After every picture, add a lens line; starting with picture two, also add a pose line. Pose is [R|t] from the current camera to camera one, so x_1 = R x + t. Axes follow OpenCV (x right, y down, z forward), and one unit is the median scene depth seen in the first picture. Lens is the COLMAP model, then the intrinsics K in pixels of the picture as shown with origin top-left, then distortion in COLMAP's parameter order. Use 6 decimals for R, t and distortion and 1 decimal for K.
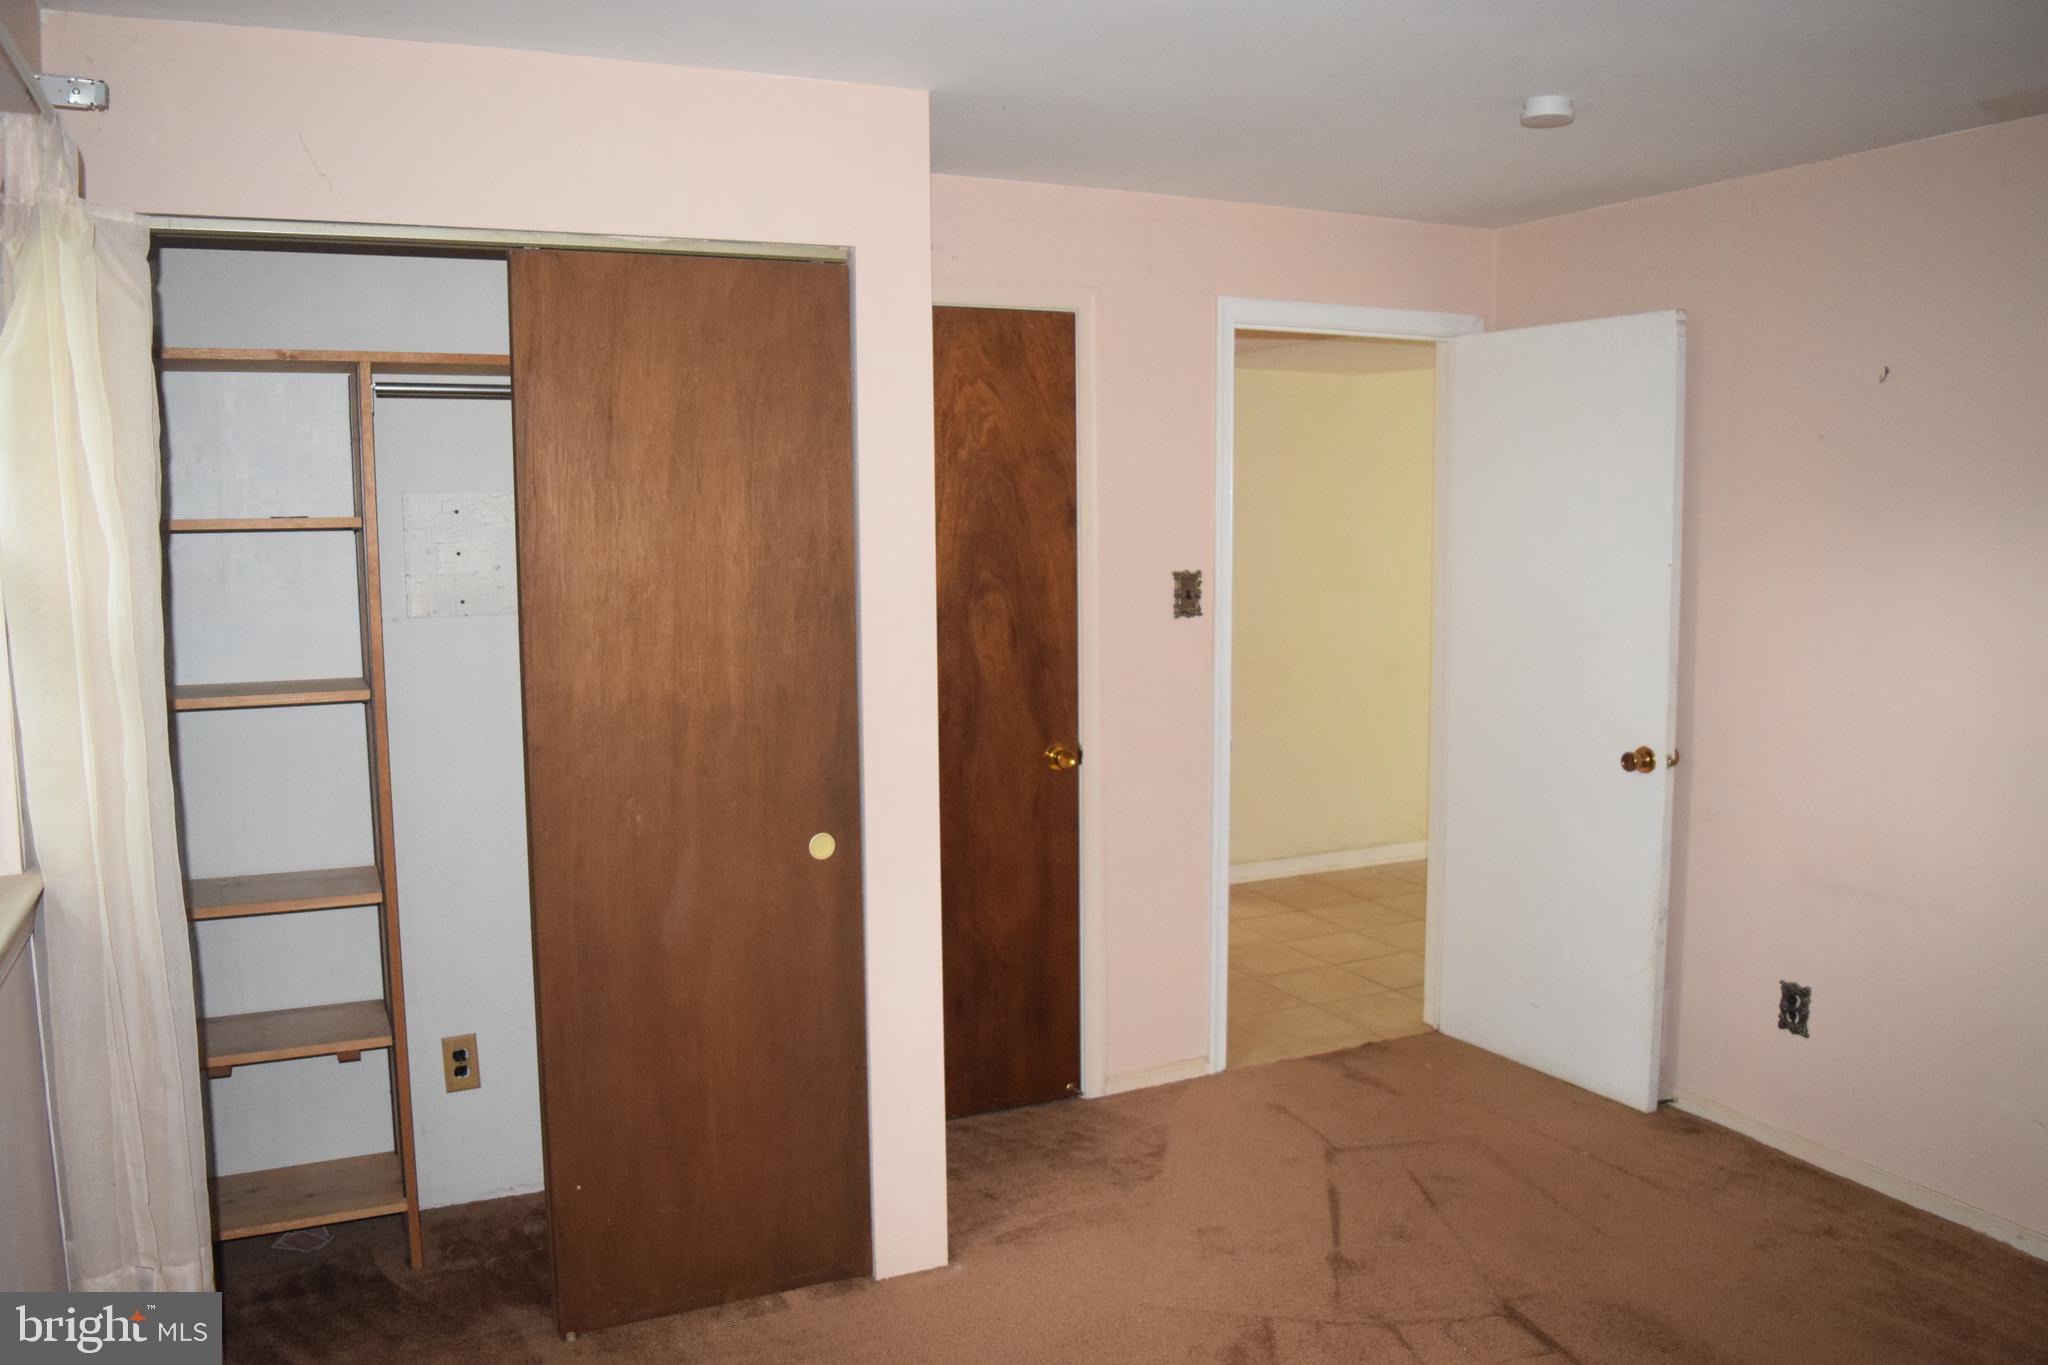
lens RADIAL K [[1621.9, 0, 1025.6], [0, 1621.9, 676.1], [0, 0, 1]] dist [-0.085549, 0.014862]
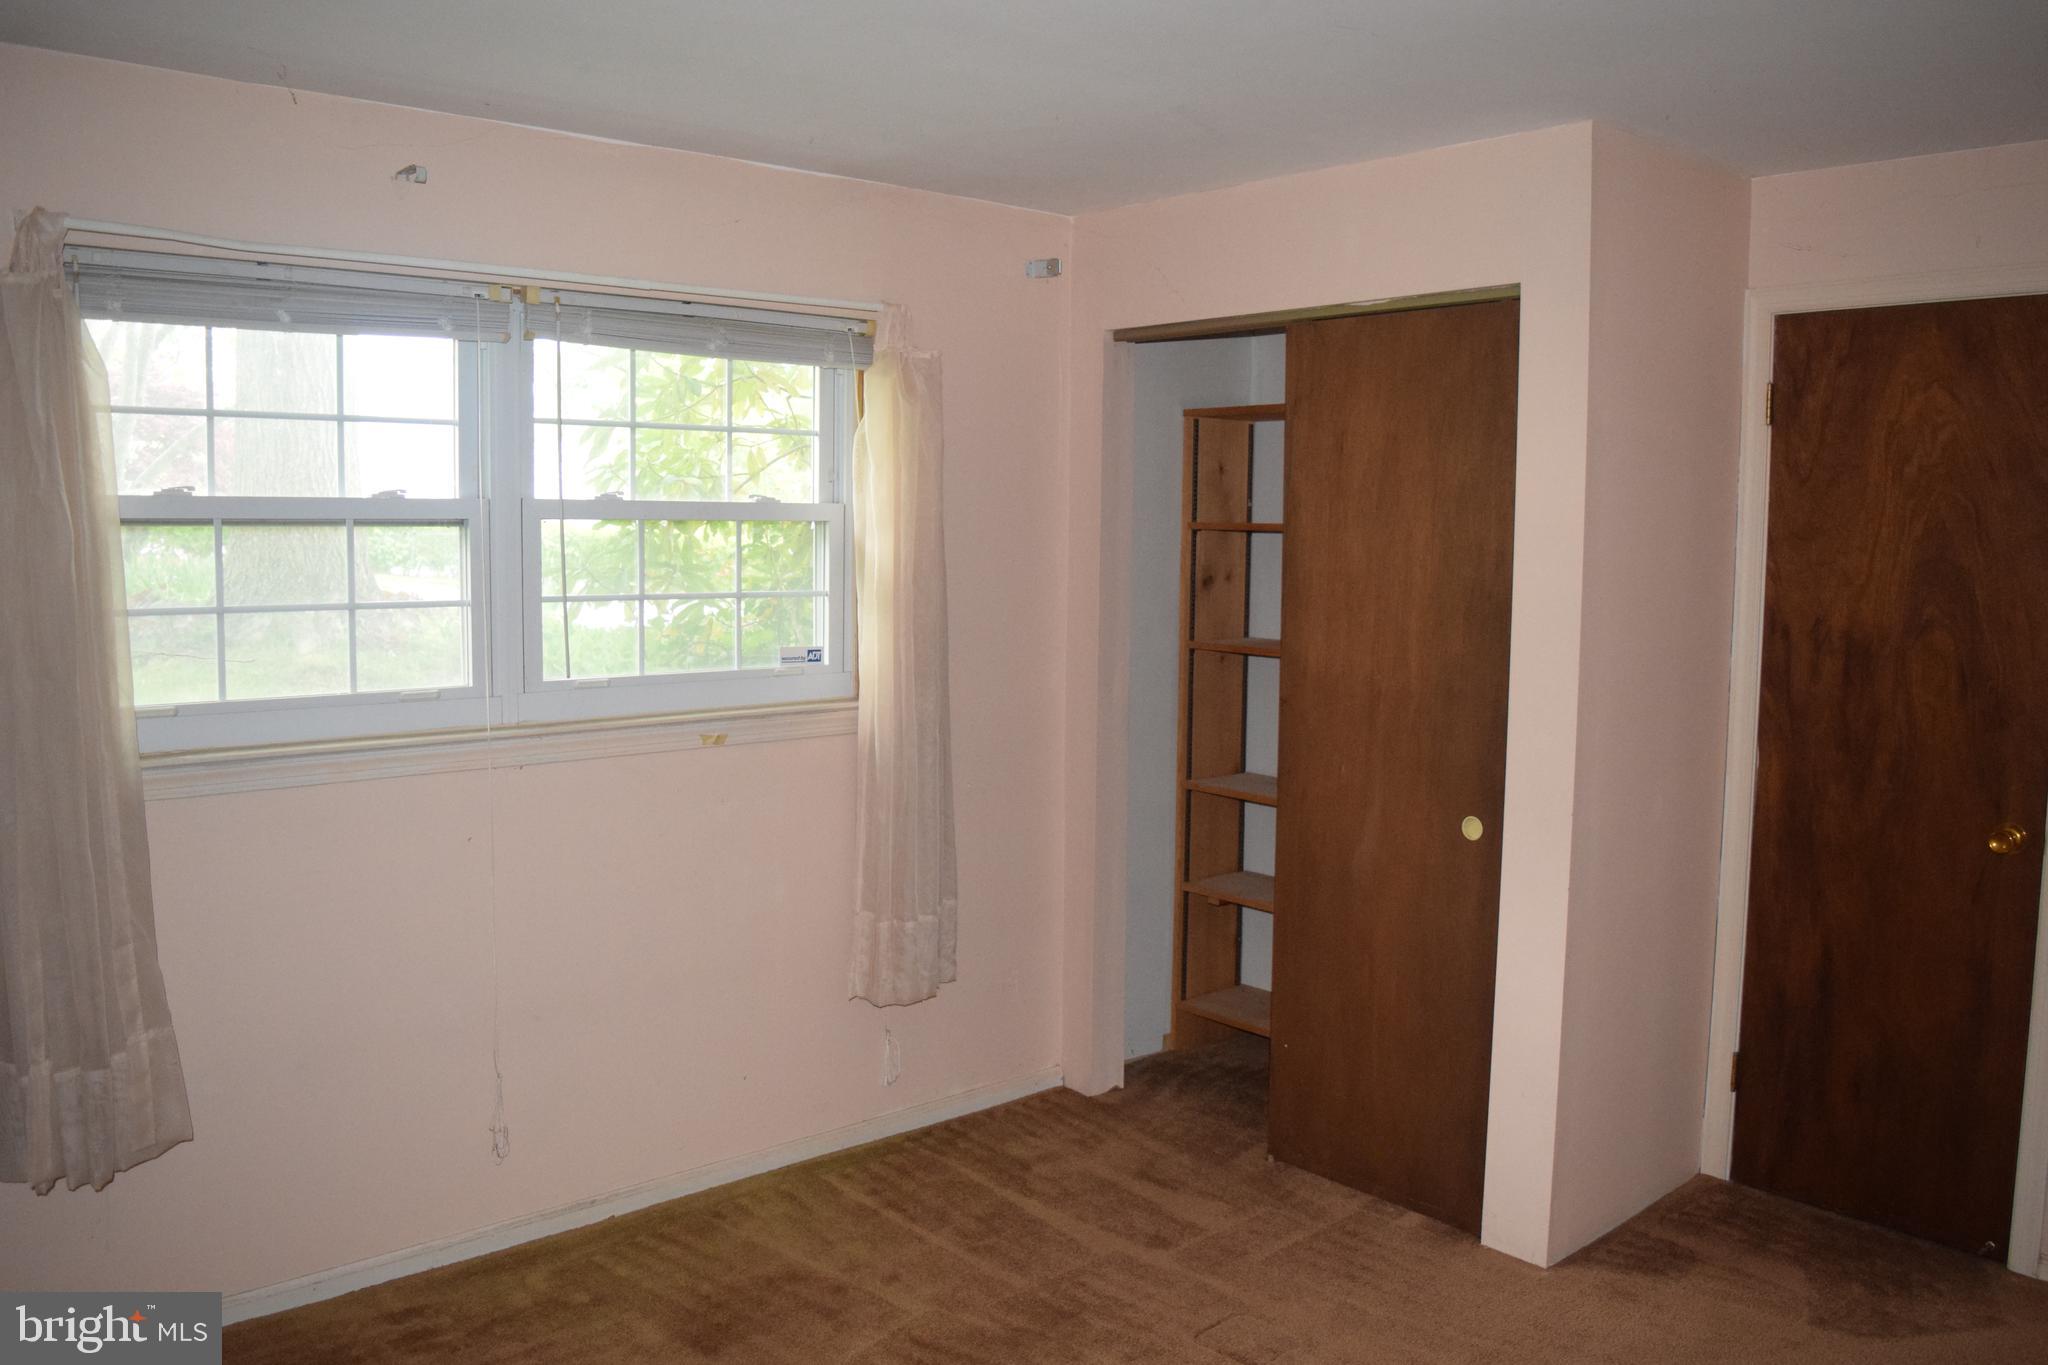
lens RADIAL K [[1621.9, 0, 1023.5], [0, 1621.9, 688.5], [0, 0, 1]] dist [-0.085549, 0.014862]
pose [[0.277205, 0.108438, -0.954672, 0.849516], [-0.112408, 0.990448, 0.079862, -0.044302], [0.954213, 0.085175, 0.286746, 0.392847]]
